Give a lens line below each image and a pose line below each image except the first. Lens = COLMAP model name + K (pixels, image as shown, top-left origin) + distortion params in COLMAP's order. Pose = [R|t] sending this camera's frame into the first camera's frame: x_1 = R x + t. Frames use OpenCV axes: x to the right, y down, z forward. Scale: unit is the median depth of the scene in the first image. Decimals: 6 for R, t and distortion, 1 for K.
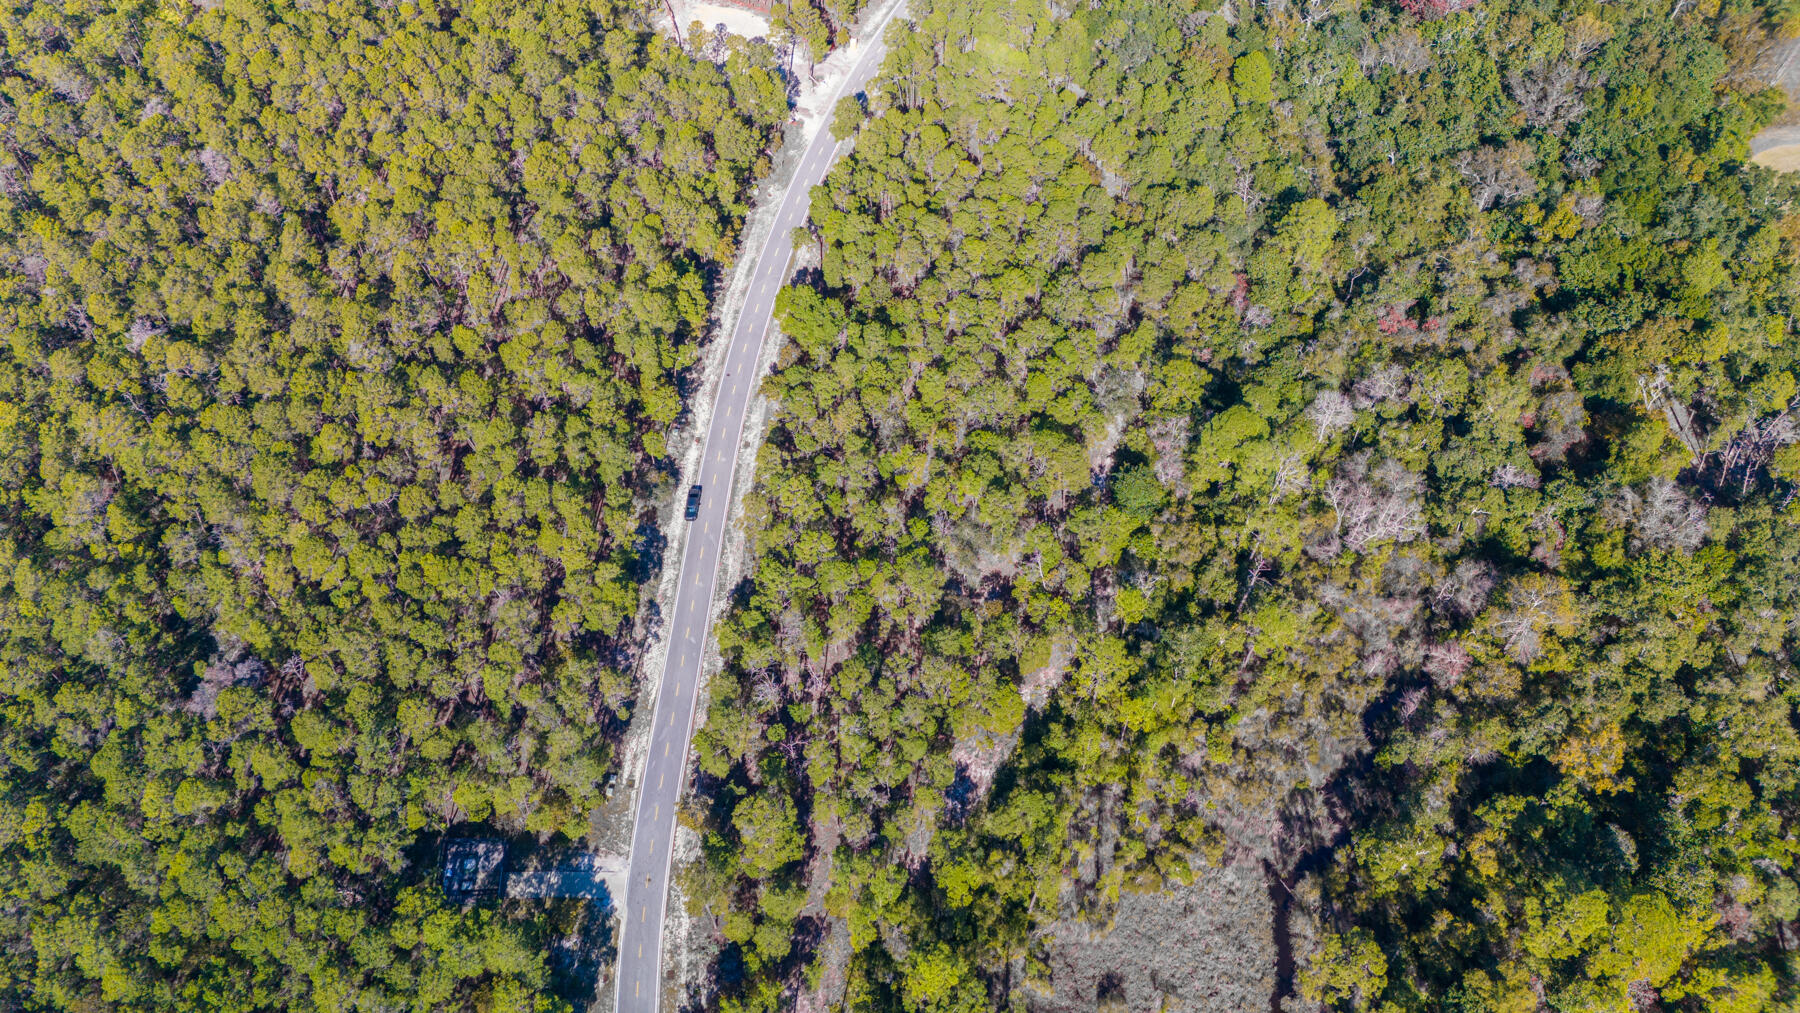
lens RADIAL K [[1302.7, 0, 890.7], [0, 1302.7, 513.0], [0, 0, 1]] dist [0.077618, -0.095763]
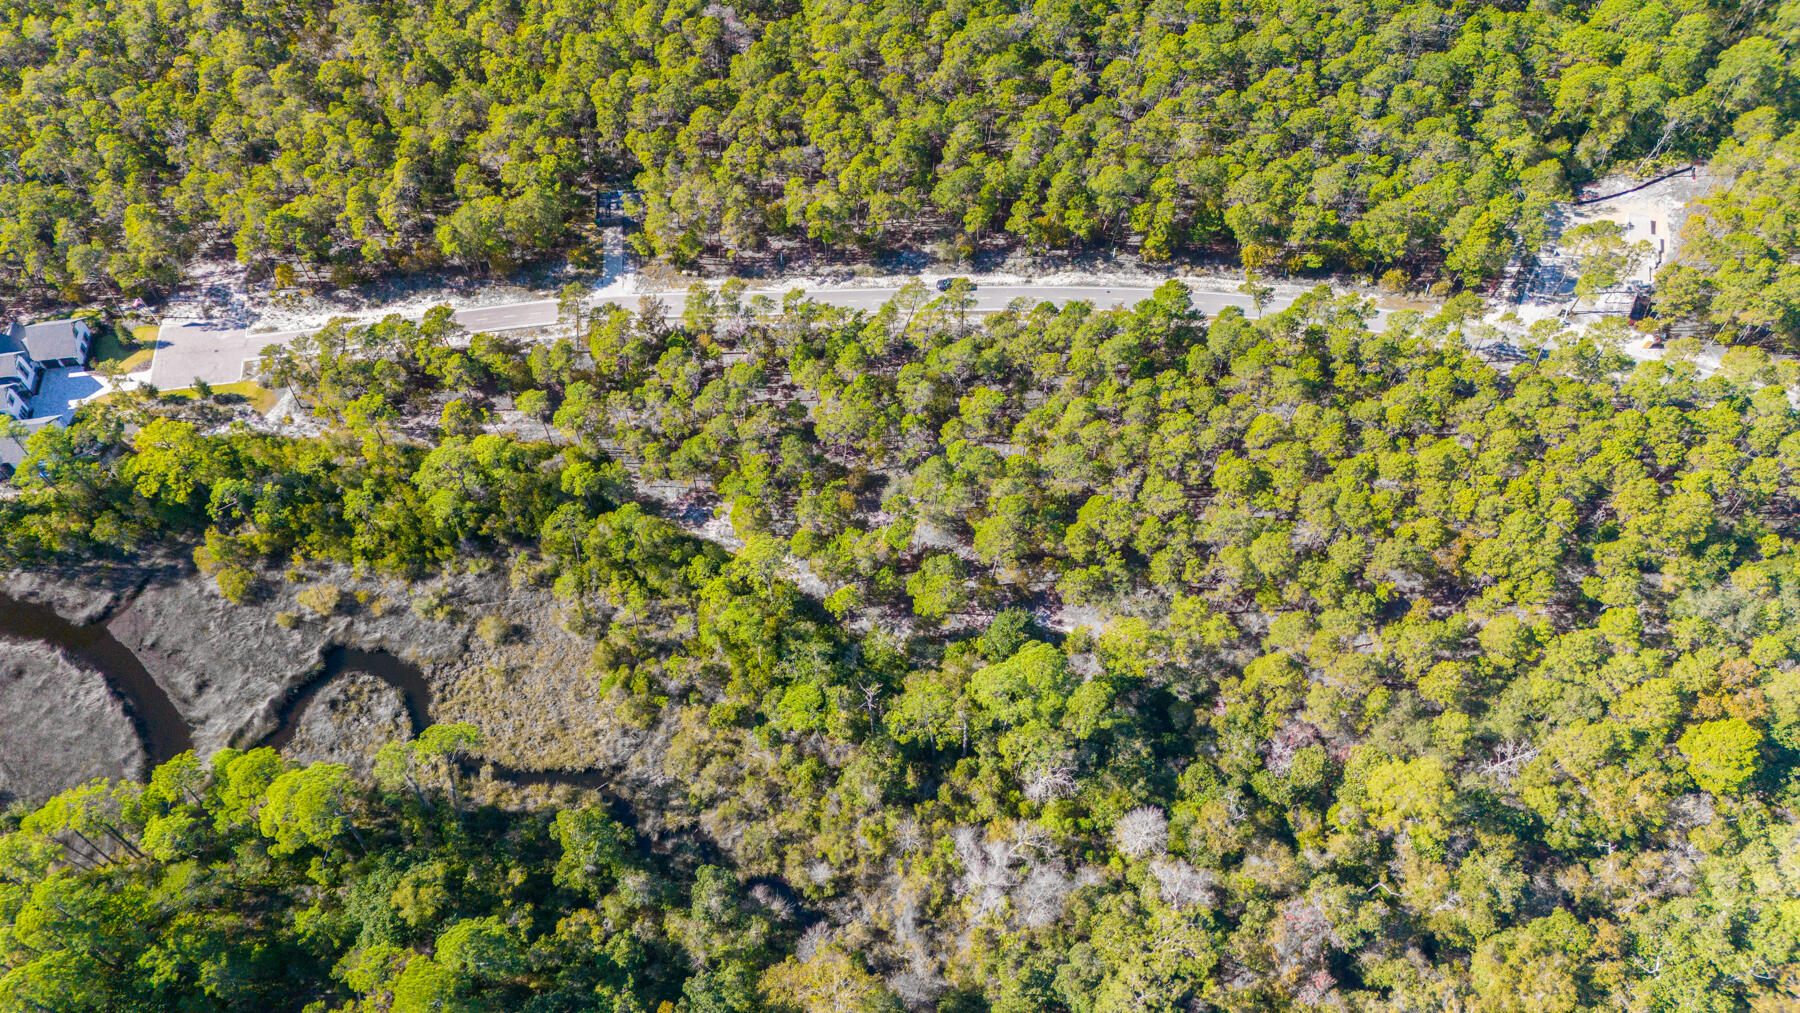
lens RADIAL K [[1302.7, 0, 890.7], [0, 1302.7, 513.0], [0, 0, 1]] dist [0.077618, -0.095763]
pose [[0.070949, 0.837161, -0.542336, 0.664866], [-0.821864, 0.357168, 0.443814, -0.421337], [0.565249, 0.414238, 0.713373, 0.285151]]
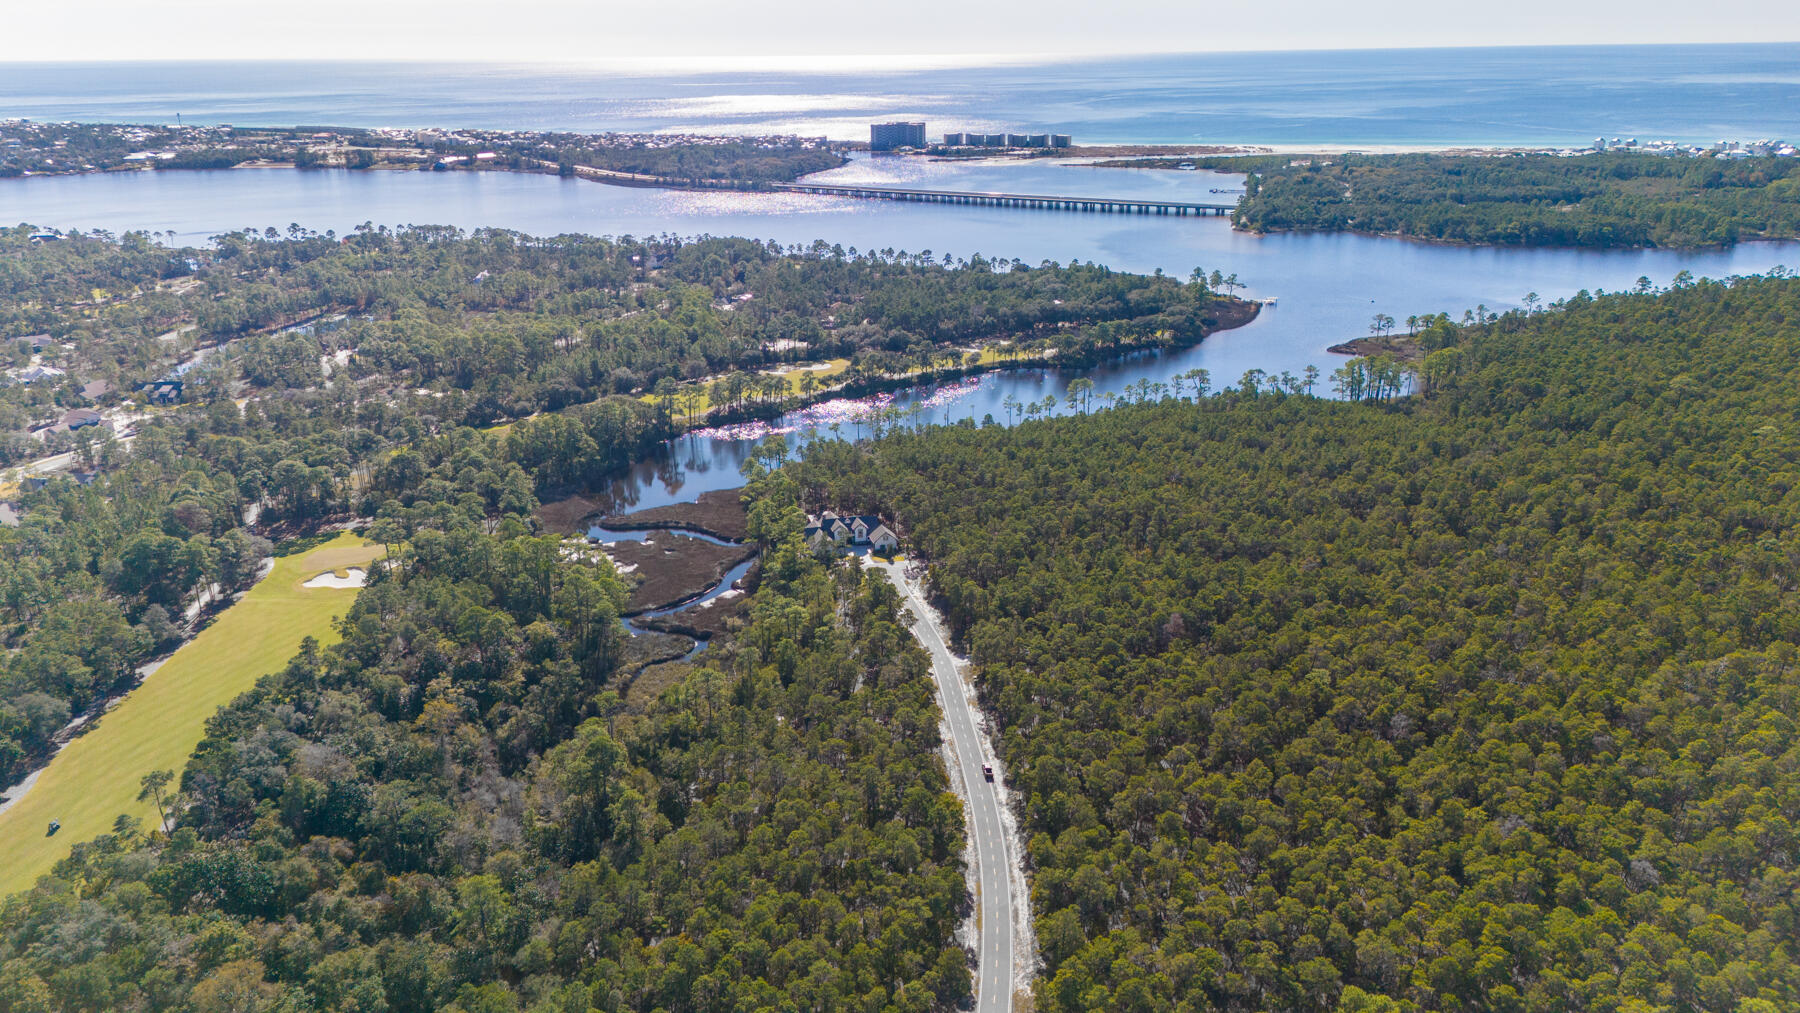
lens RADIAL K [[1302.7, 0, 890.7], [0, 1302.7, 513.0], [0, 0, 1]] dist [0.077618, -0.095763]
pose [[-0.988259, 0.074958, -0.133139, 0.131137], [-0.109653, 0.258872, 0.959667, -1.564393], [0.106401, 0.962999, -0.247613, 1.174153]]
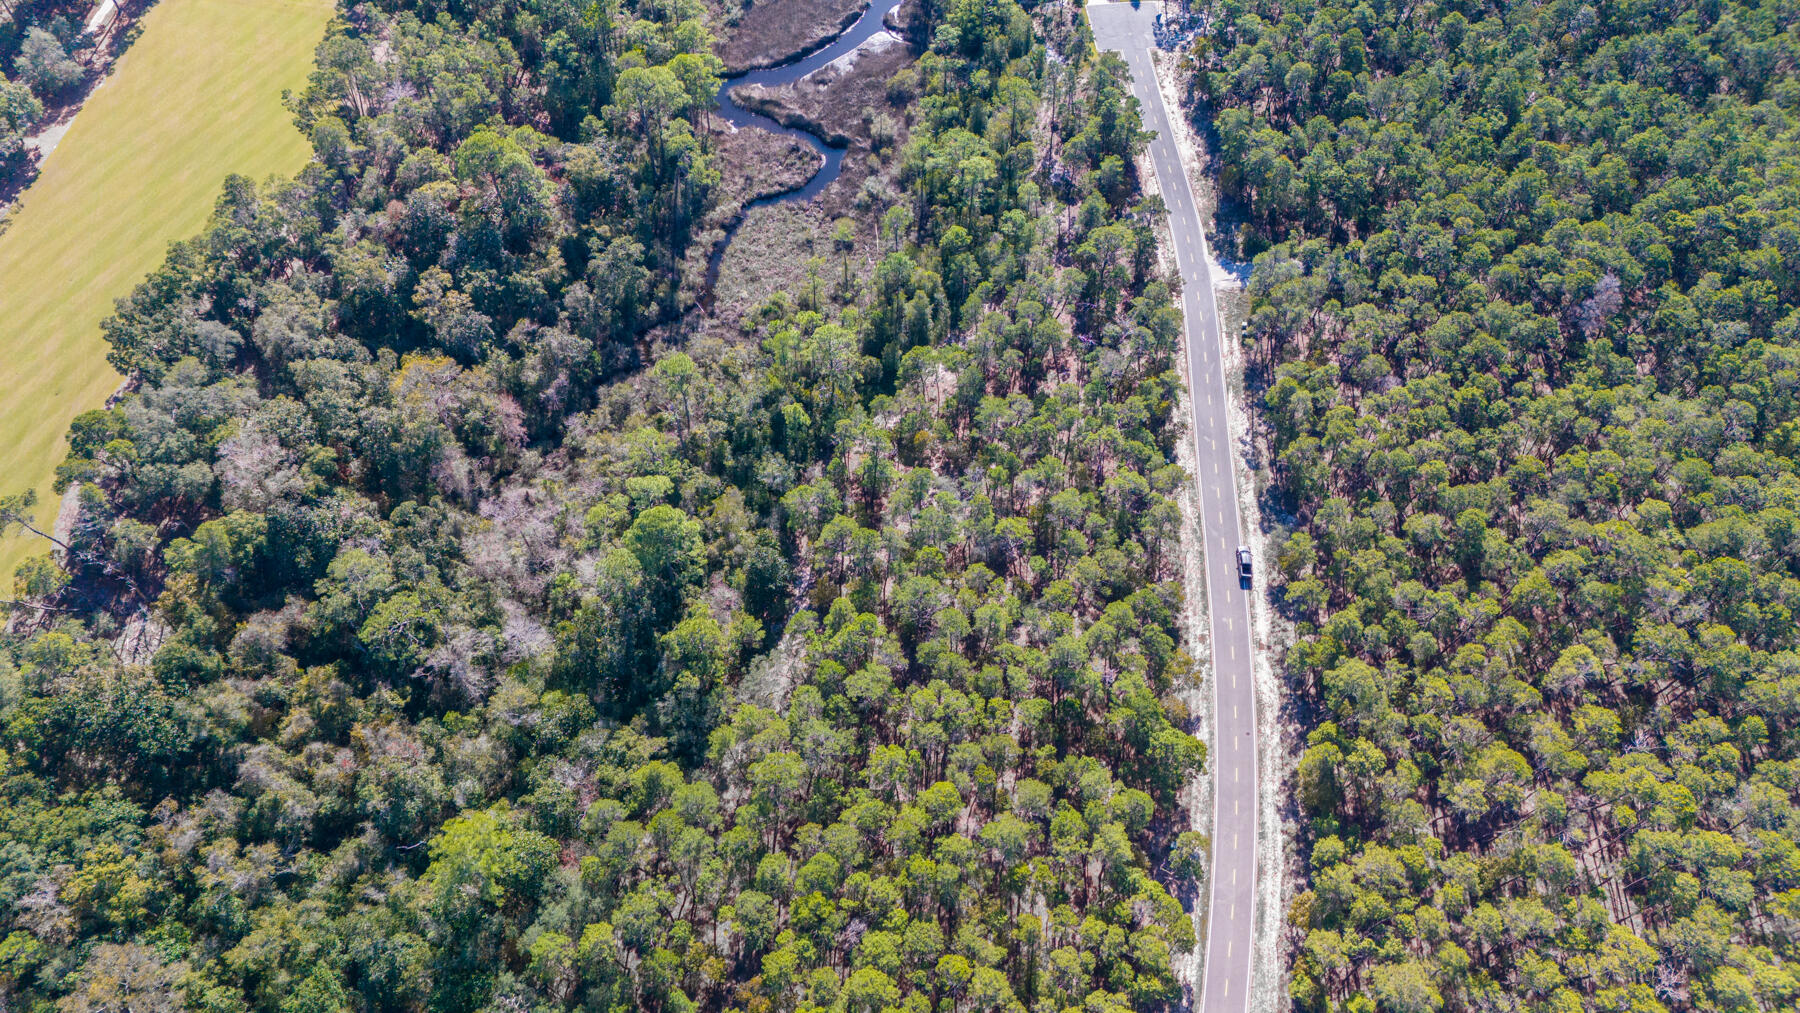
lens RADIAL K [[1302.7, 0, 890.7], [0, 1302.7, 513.0], [0, 0, 1]] dist [0.077618, -0.095763]
pose [[-0.999842, 0.013143, 0.011999, 0.095221], [0.006181, -0.375806, 0.926678, -0.933858], [0.016689, 0.926605, 0.375666, 0.674612]]
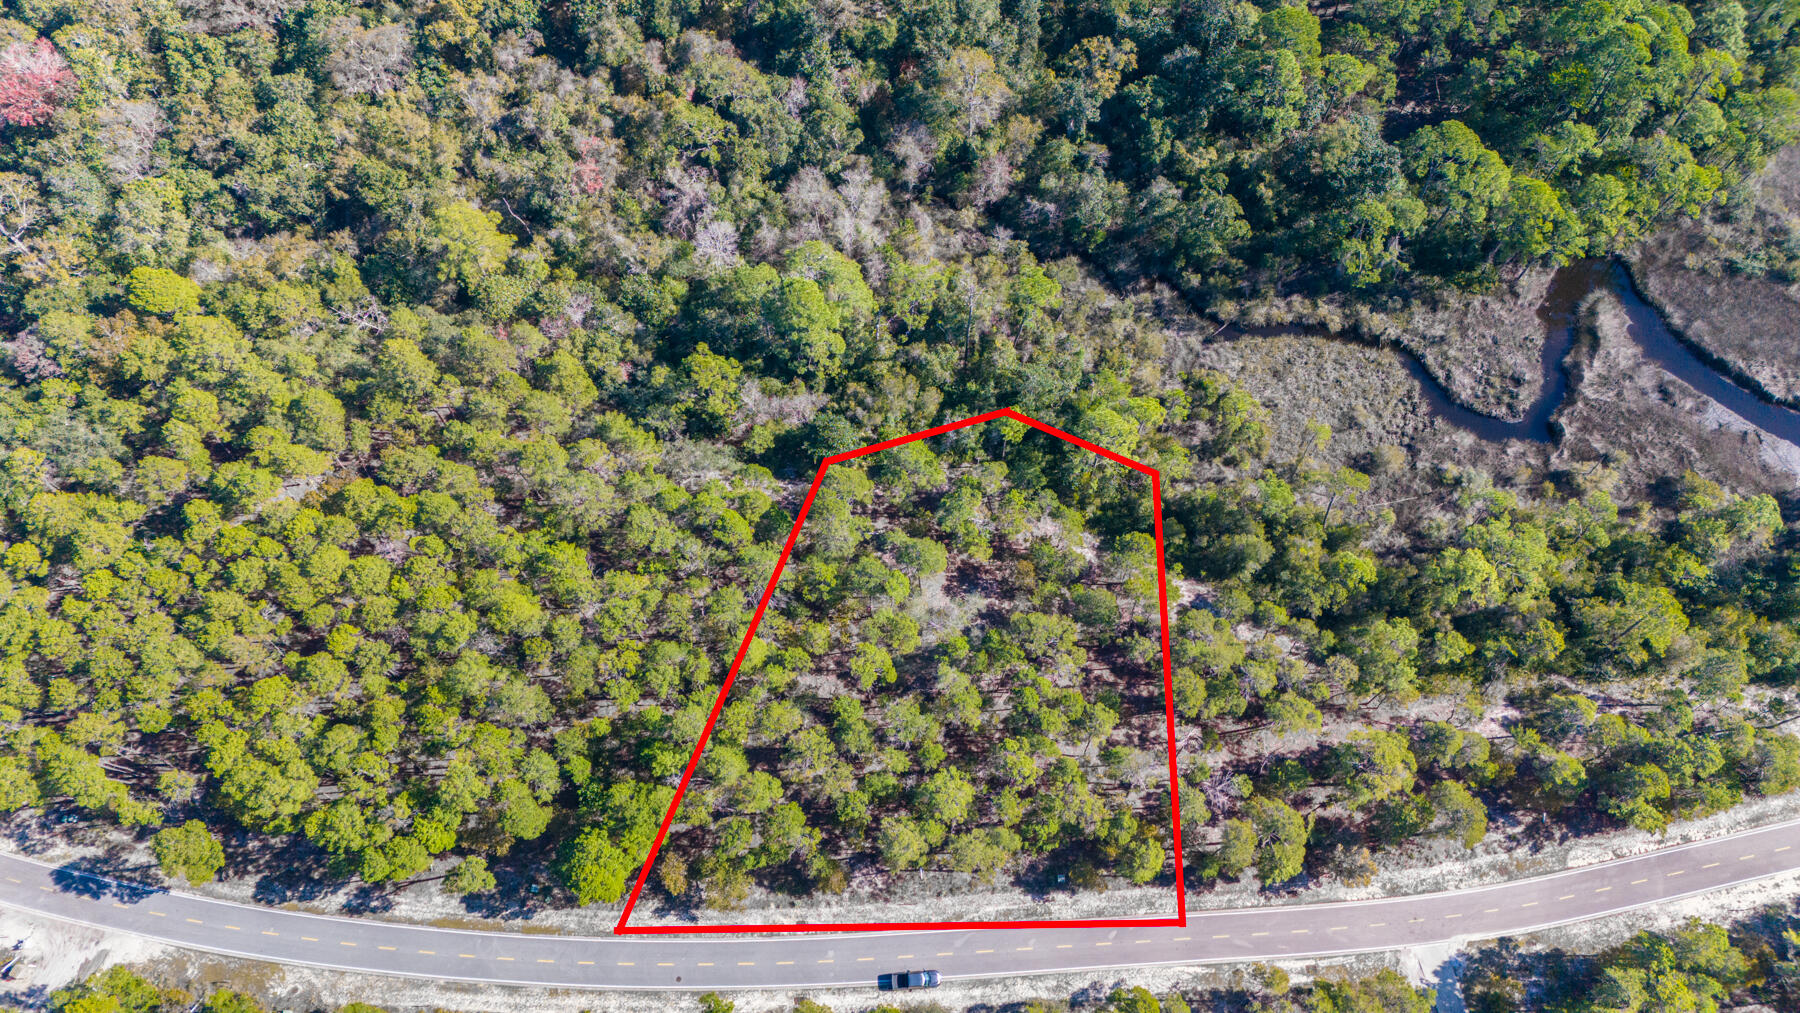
lens RADIAL K [[1302.7, 0, 890.7], [0, 1302.7, 513.0], [0, 0, 1]] dist [0.077618, -0.095763]
pose [[-0.133359, -0.896068, 0.423411, -0.248579], [0.824131, 0.137032, 0.549572, -0.495298], [-0.550475, 0.422237, 0.720204, 0.410890]]
